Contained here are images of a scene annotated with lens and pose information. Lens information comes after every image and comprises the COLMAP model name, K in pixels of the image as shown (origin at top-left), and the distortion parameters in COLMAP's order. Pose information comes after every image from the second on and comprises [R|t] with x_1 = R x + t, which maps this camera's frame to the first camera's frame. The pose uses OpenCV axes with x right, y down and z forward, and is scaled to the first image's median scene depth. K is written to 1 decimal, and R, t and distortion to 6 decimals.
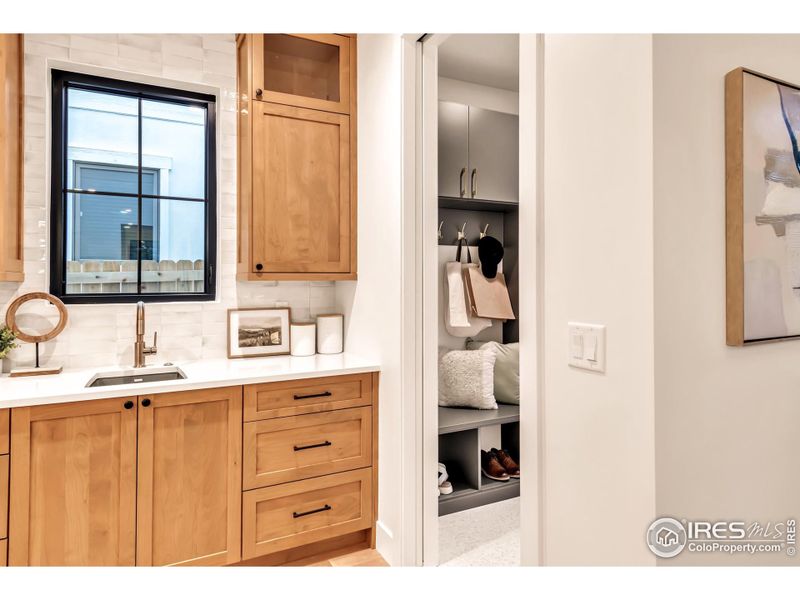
lens RADIAL K [[498.6, 0, 402.3], [0, 498.6, 273.6], [0, 0, 1]] dist [0.006817, 0.000382]
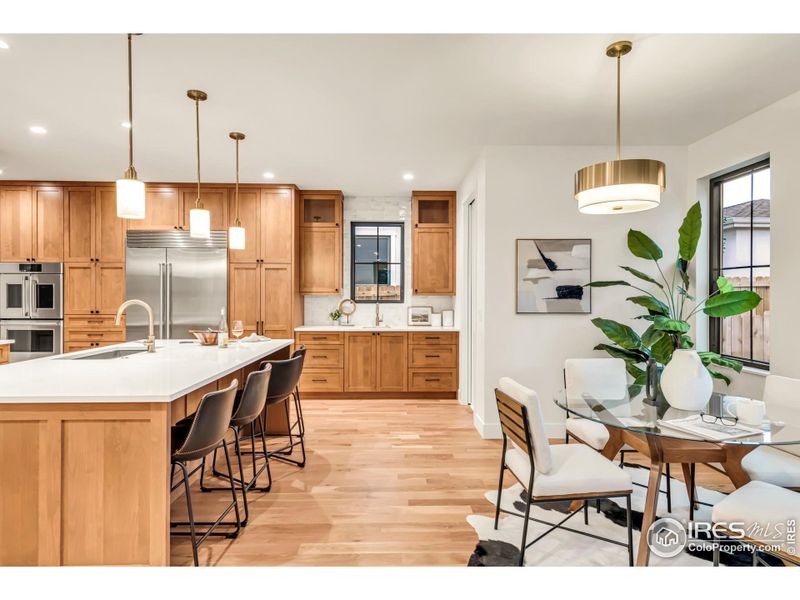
lens RADIAL K [[519.4, 0, 381.4], [0, 519.4, 283.9], [0, 0, 1]] dist [-0.009625, -0.003033]
pose [[0.879893, -0.005945, -0.475135, 0.859701], [0.002743, 0.999969, -0.007432, -0.027883], [0.475164, 0.005236, 0.879882, -1.518224]]
